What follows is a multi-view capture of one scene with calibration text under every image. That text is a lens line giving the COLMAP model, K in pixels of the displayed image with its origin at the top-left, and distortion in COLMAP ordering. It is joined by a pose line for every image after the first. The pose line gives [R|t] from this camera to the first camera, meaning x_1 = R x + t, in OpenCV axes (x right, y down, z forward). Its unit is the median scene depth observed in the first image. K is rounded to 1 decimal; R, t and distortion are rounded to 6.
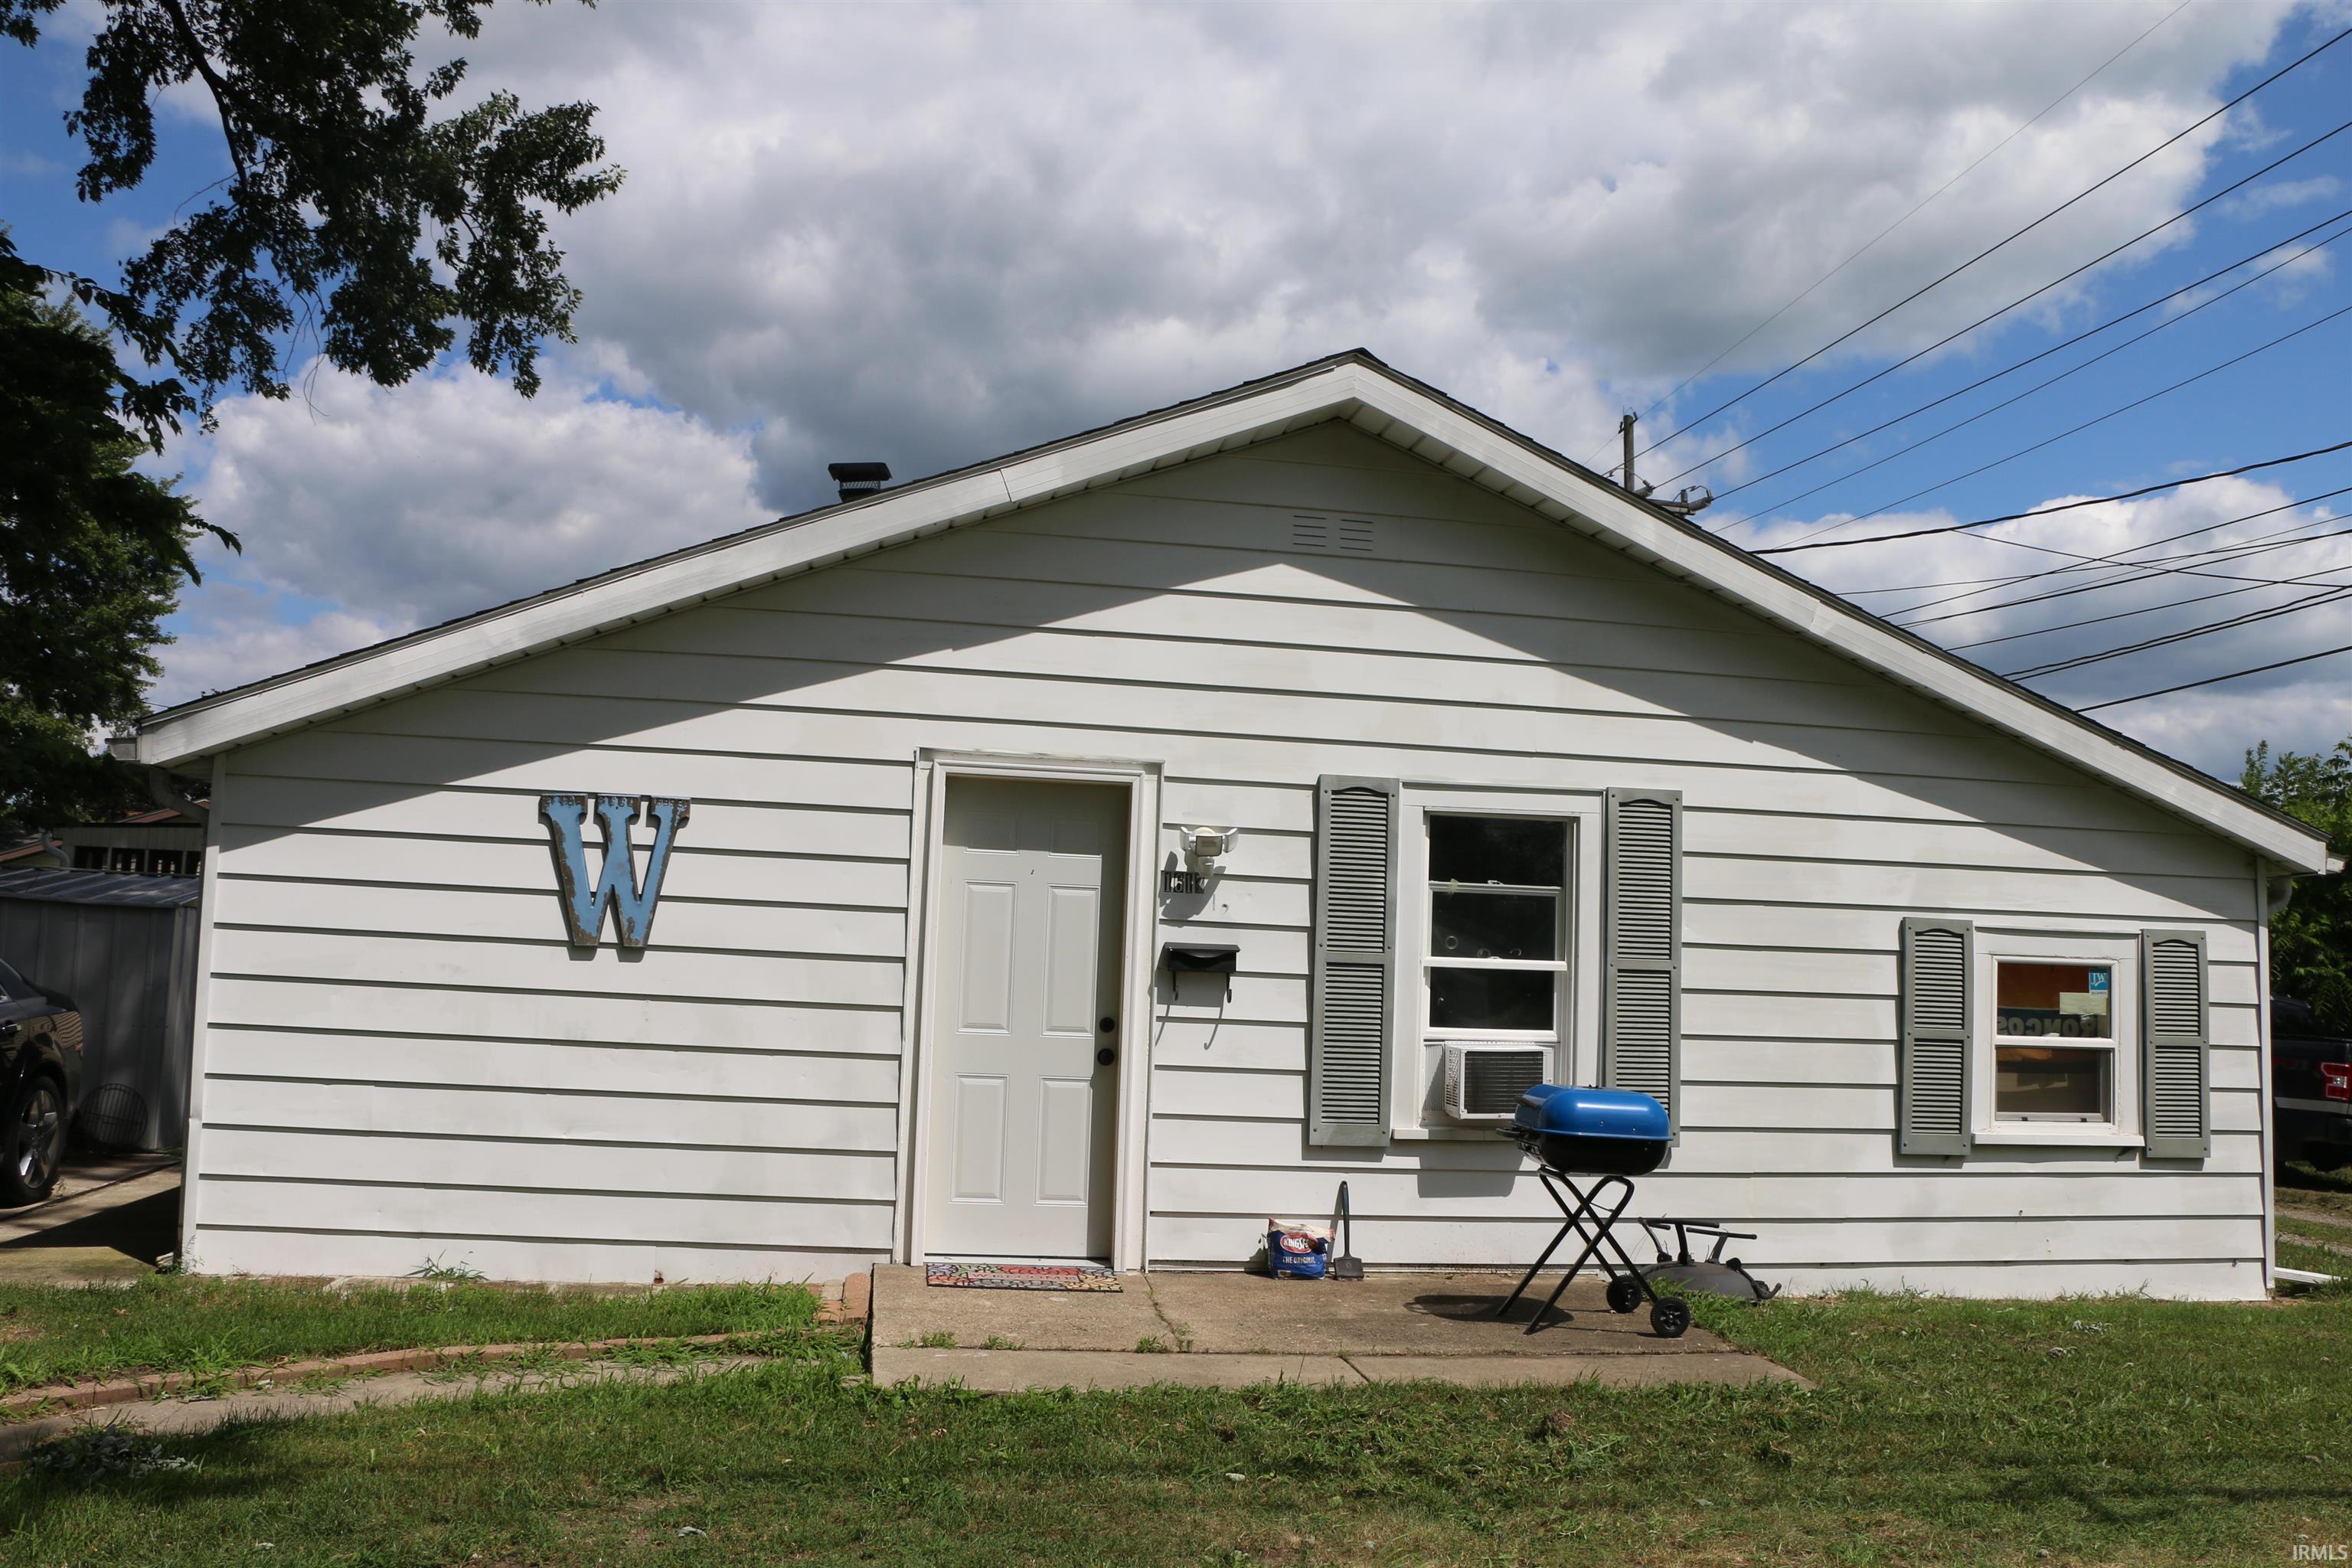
lens RADIAL K [[1922.1, 0, 1143.7], [0, 1922.1, 793.5], [0, 0, 1]] dist [-0.179195, 0.188566]
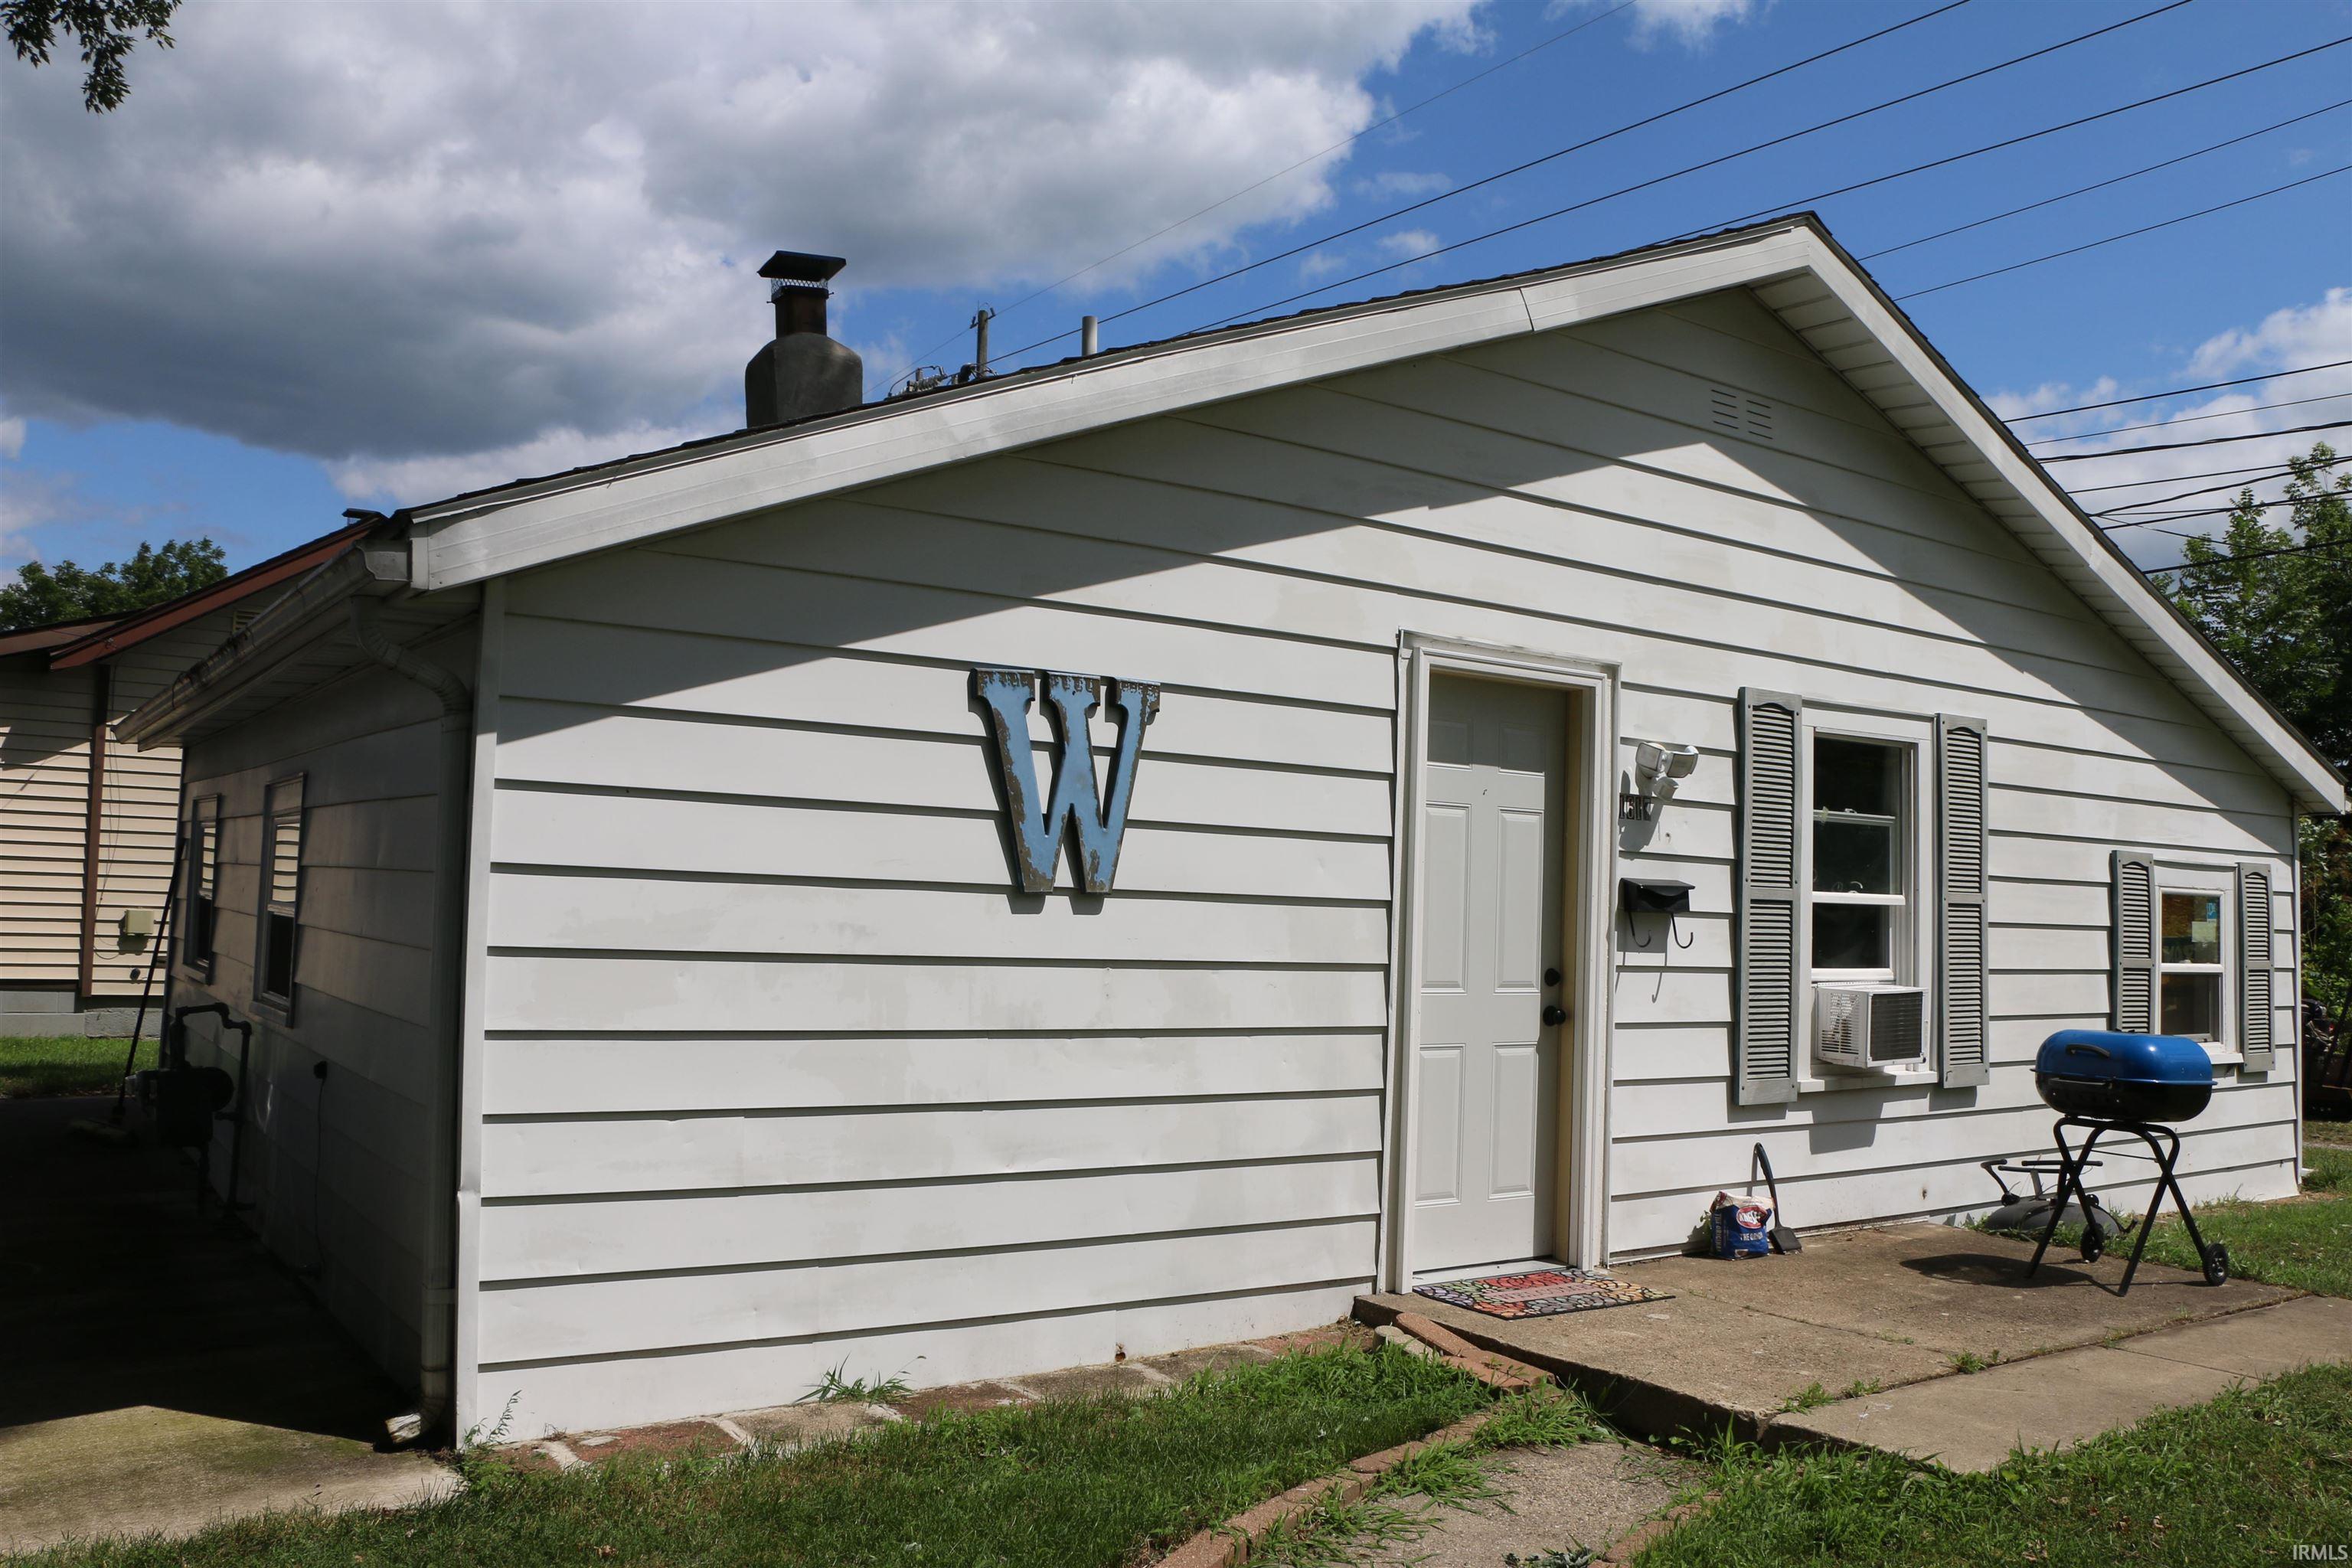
lens RADIAL K [[1922.1, 0, 1143.7], [0, 1922.1, 793.5], [0, 0, 1]] dist [-0.179195, 0.188566]
pose [[0.892674, 0.016004, 0.450419, -0.552882], [-0.040013, 0.998237, 0.043832, 0.011997], [-0.448923, -0.057150, 0.891741, 0.348876]]
